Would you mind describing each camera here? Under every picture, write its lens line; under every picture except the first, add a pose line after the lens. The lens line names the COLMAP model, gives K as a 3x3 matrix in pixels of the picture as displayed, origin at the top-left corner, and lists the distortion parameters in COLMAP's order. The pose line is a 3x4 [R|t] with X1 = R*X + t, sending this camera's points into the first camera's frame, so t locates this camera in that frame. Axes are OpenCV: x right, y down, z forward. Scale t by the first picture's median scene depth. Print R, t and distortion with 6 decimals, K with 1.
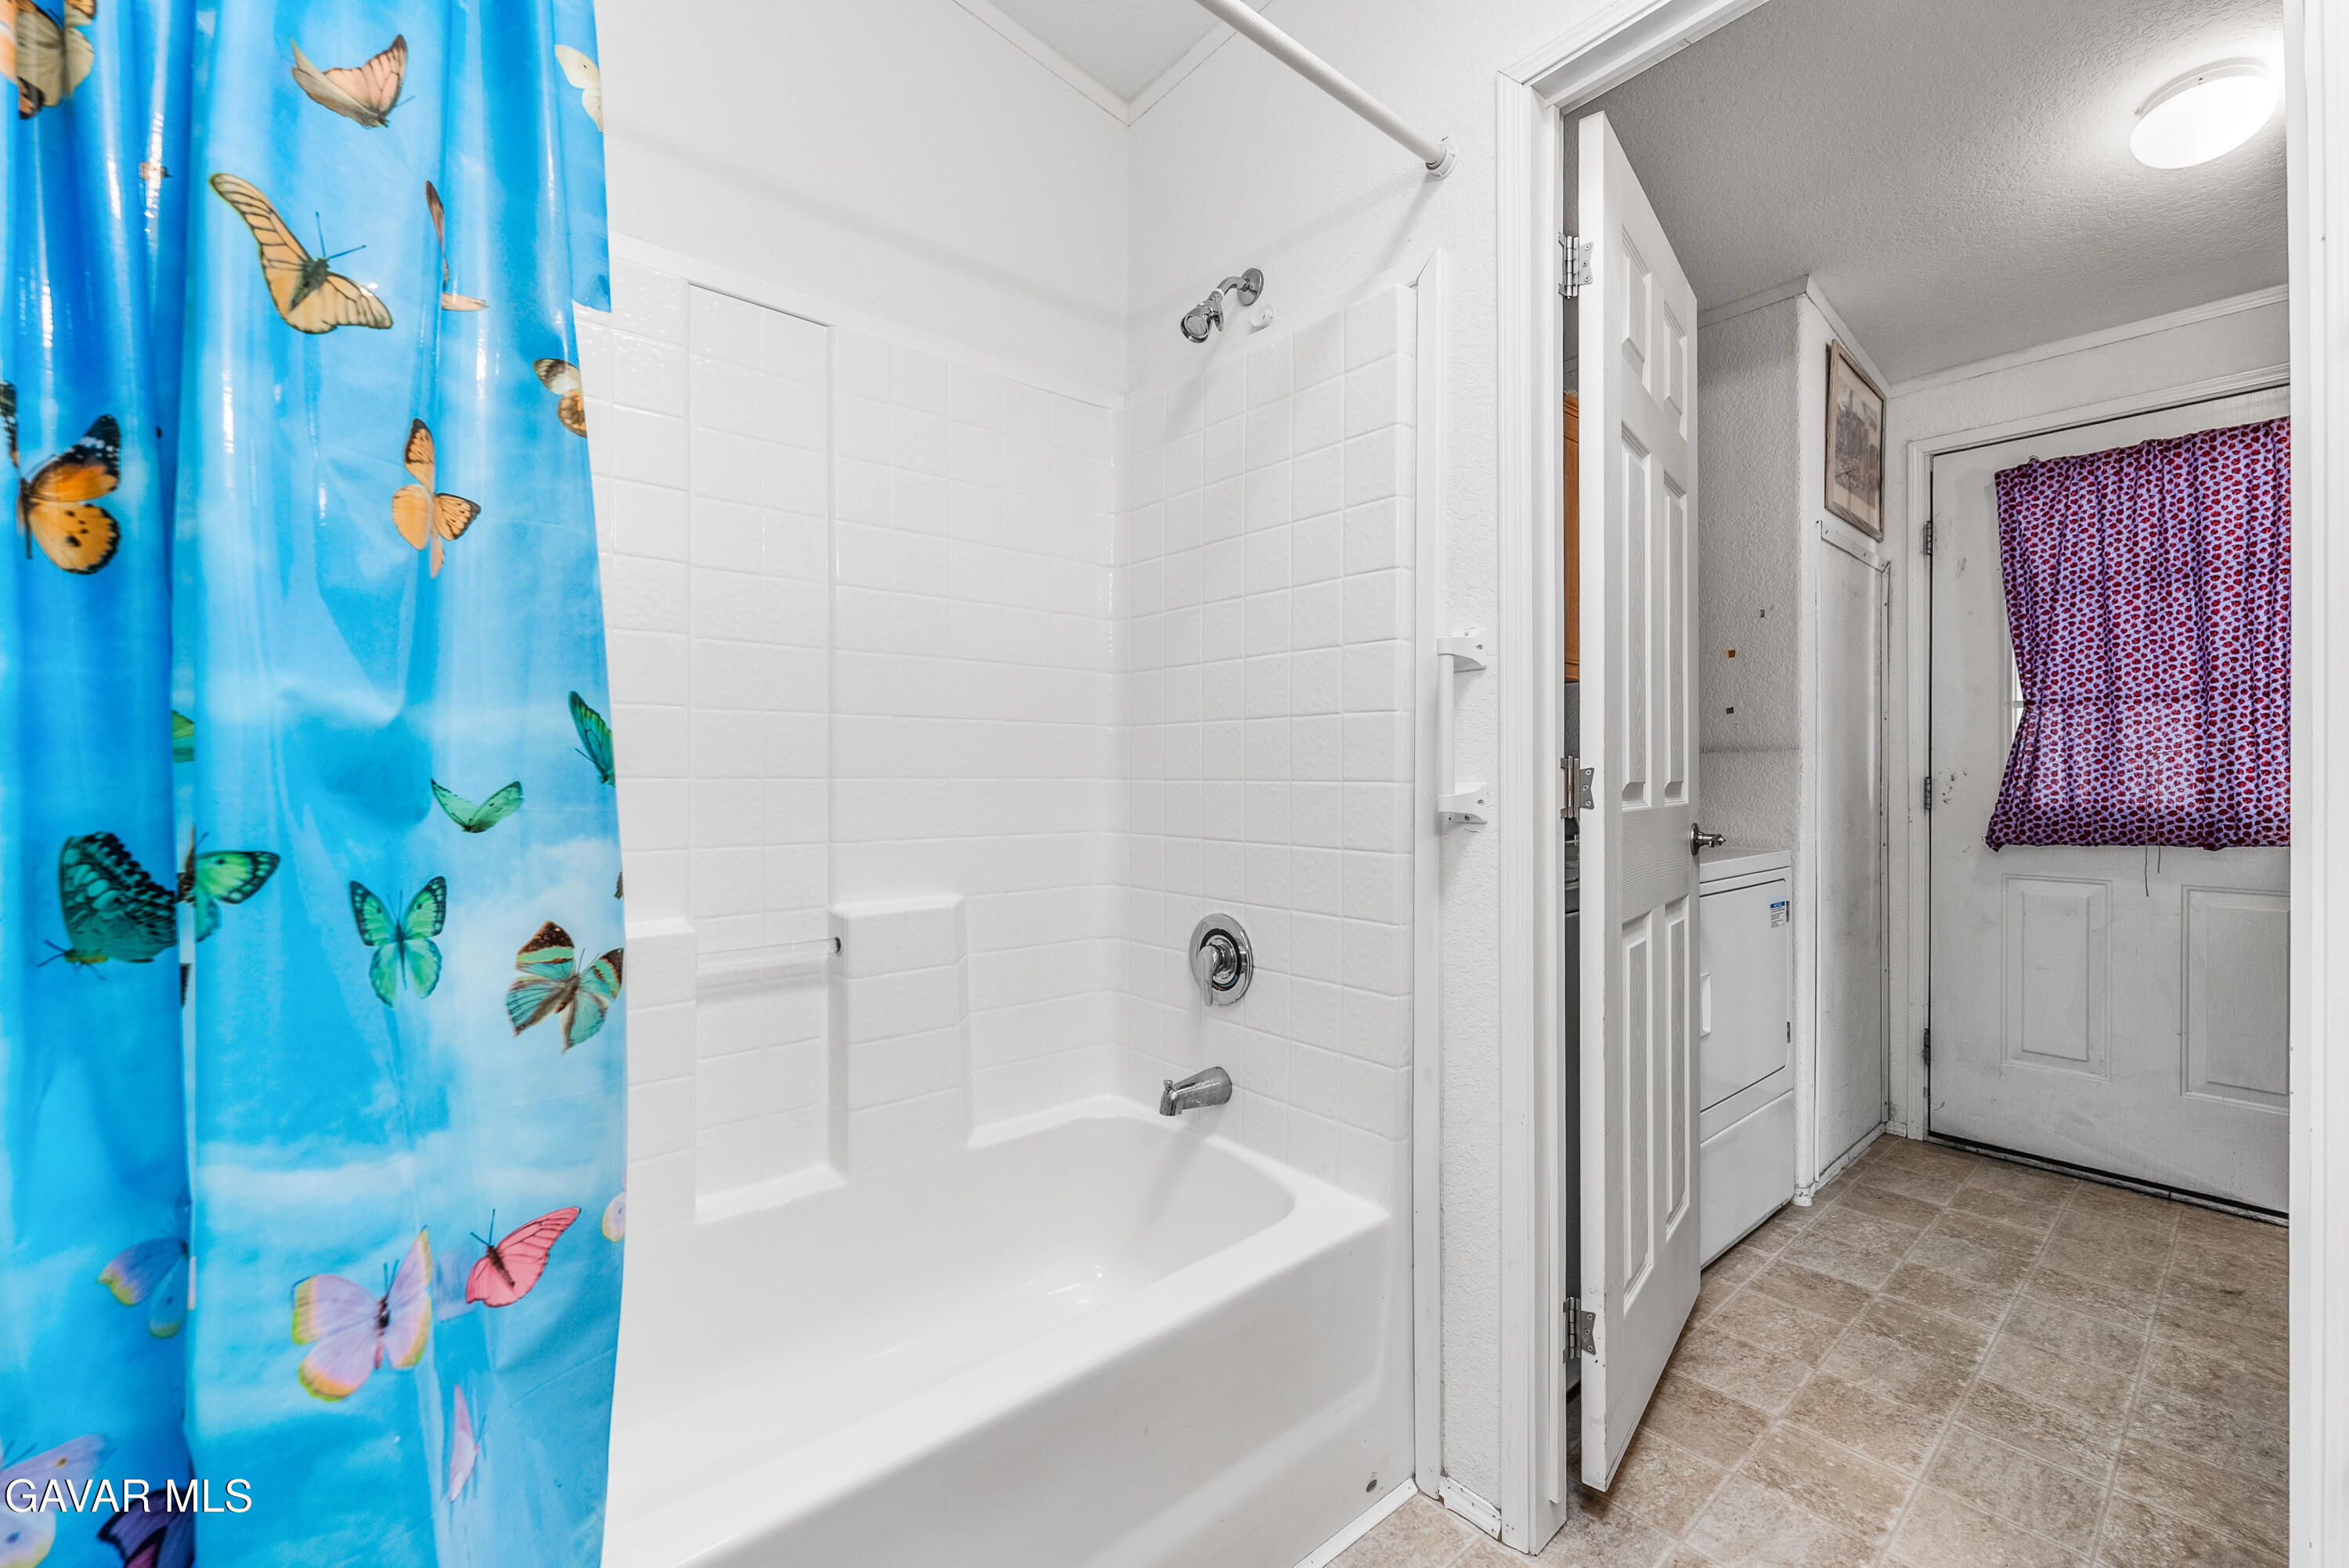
lens RADIAL K [[959.3, 0, 1182.7], [0, 959.3, 780.1], [0, 0, 1]] dist [0.000884, 0.000664]
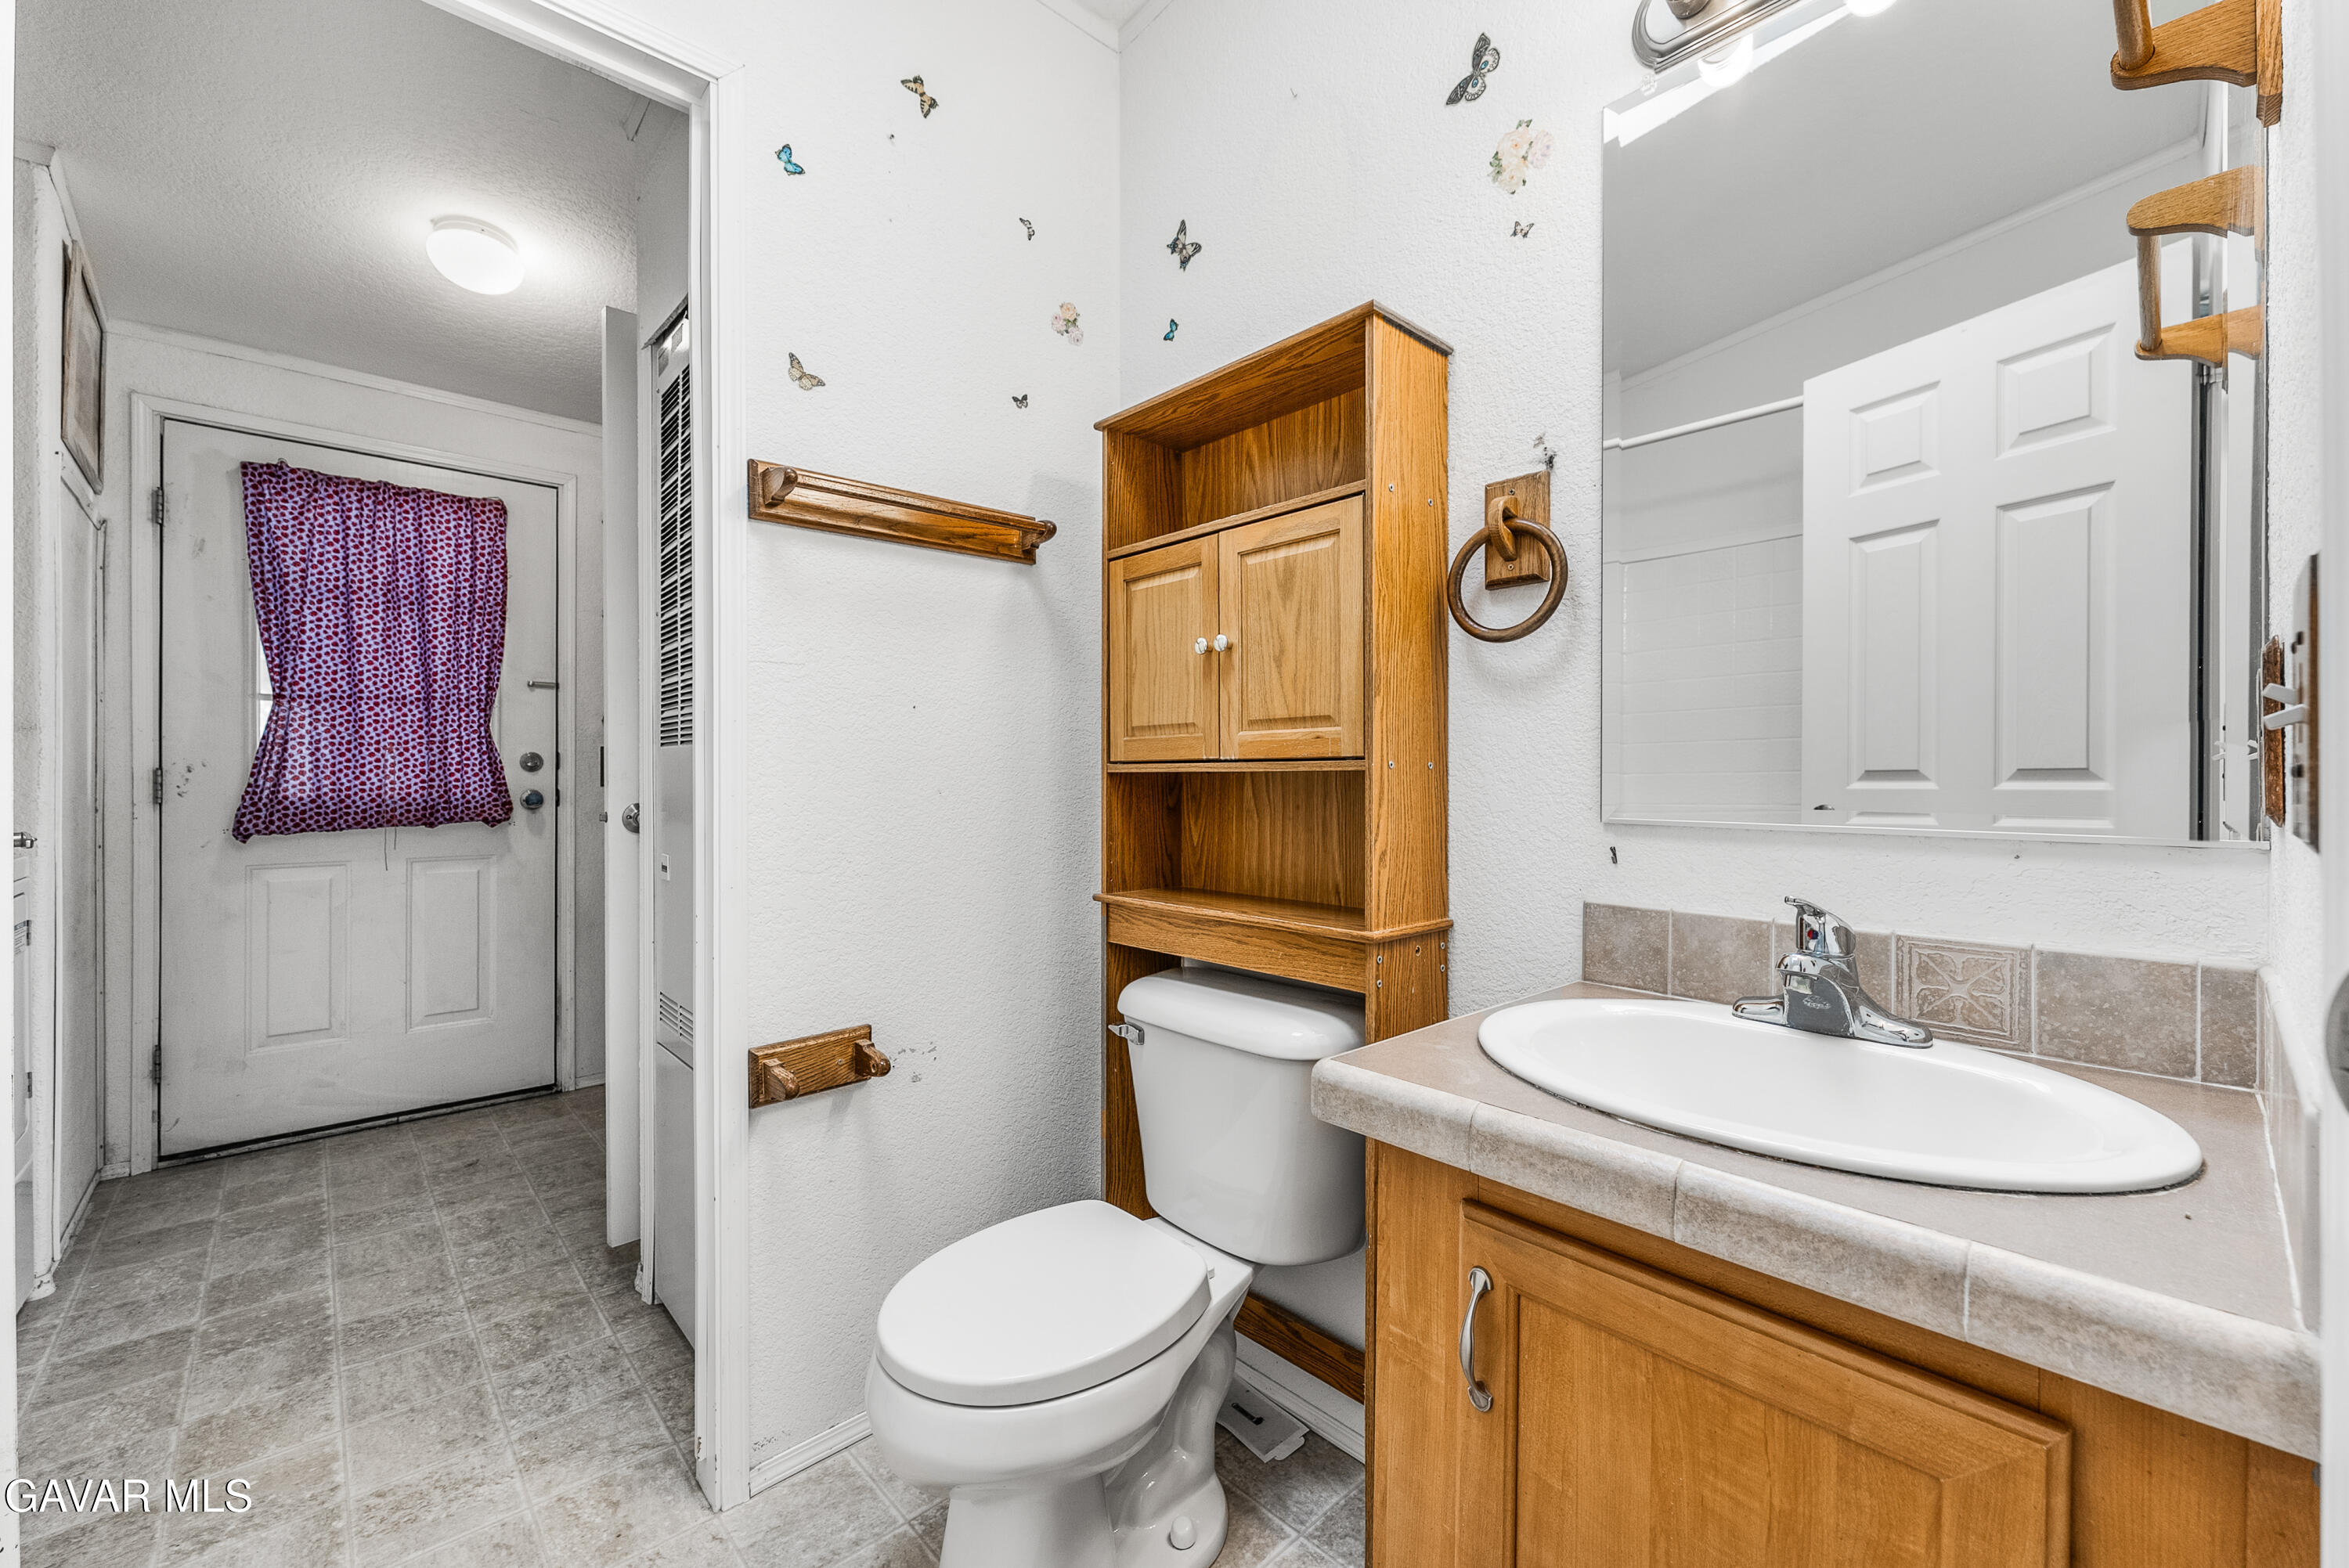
lens RADIAL K [[959.3, 0, 1182.7], [0, 959.3, 780.1], [0, 0, 1]] dist [0.000884, 0.000664]
pose [[-0.046052, -0.001171, 0.998938, -0.203523], [0.007047, 0.999974, 0.001497, 0.015474], [-0.998914, 0.007109, -0.046043, 0.079861]]
